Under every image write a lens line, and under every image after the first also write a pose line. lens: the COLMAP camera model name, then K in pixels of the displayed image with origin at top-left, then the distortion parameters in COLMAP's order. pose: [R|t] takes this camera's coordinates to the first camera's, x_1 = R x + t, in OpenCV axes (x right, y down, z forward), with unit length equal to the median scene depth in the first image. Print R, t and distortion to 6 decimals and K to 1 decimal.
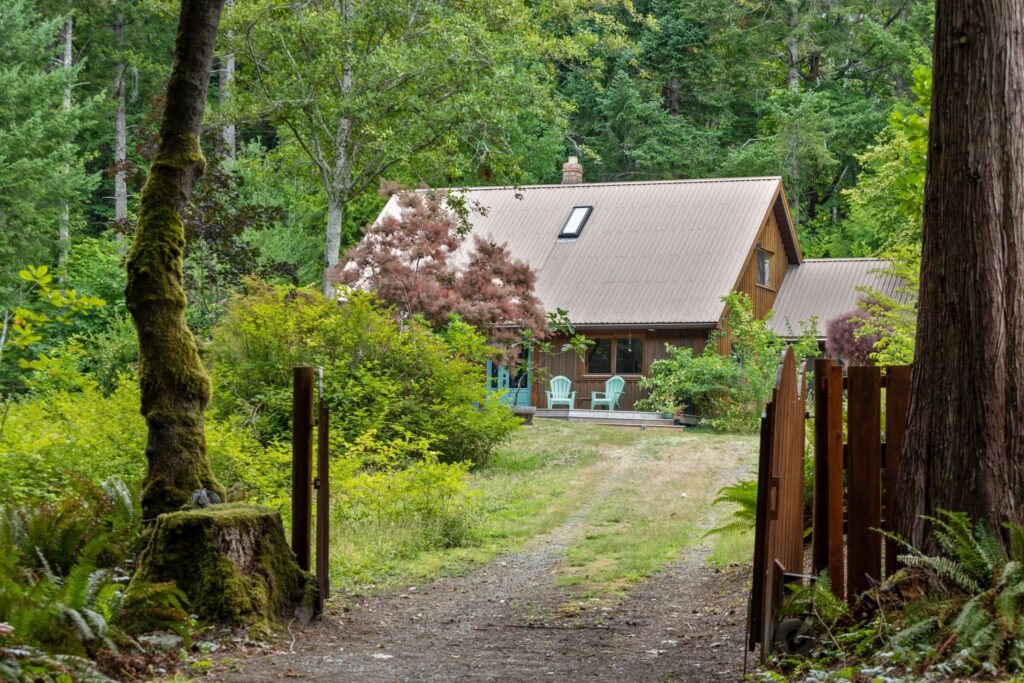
lens RADIAL K [[2148.4, 0, 512.4], [0, 2148.4, 417.6], [0, 0, 1]] dist [-0.018310, -0.109763]
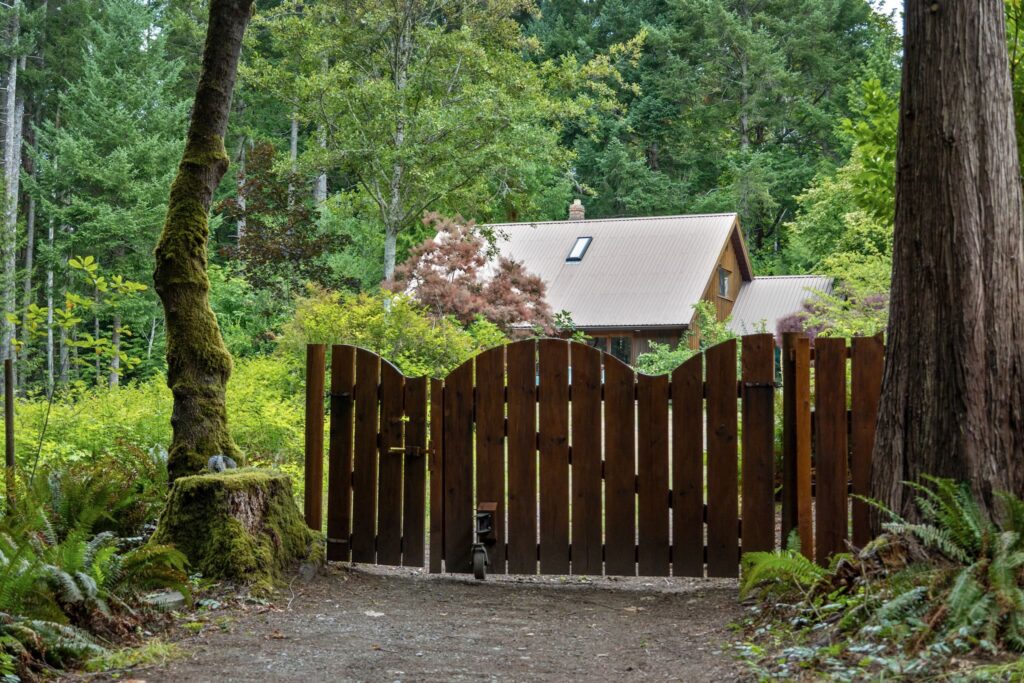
lens RADIAL K [[1488.0, 0, 516.2], [0, 1488.0, 359.4], [0, 0, 1]] dist [-0.048240, 0.086094]
pose [[0.999807, -0.002903, -0.019408, 0.013872], [0.002323, 0.999552, -0.029852, 0.004984], [0.019486, 0.029801, 0.999366, 0.160317]]
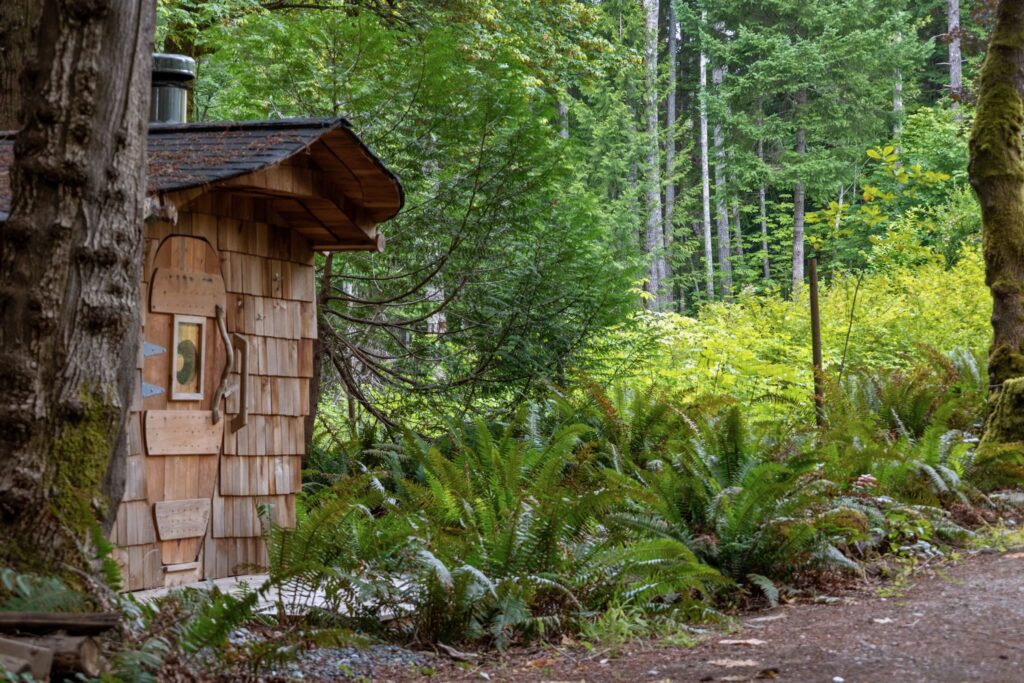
lens RADIAL K [[2331.2, 0, 554.0], [0, 2331.2, 357.5], [0, 0, 1]] dist [-0.040373, -0.000435]
pose [[0.938406, -0.016796, -0.345127, 0.013753], [0.026482, 0.999376, 0.023369, 0.001064], [0.344519, -0.031069, 0.938265, -0.092355]]
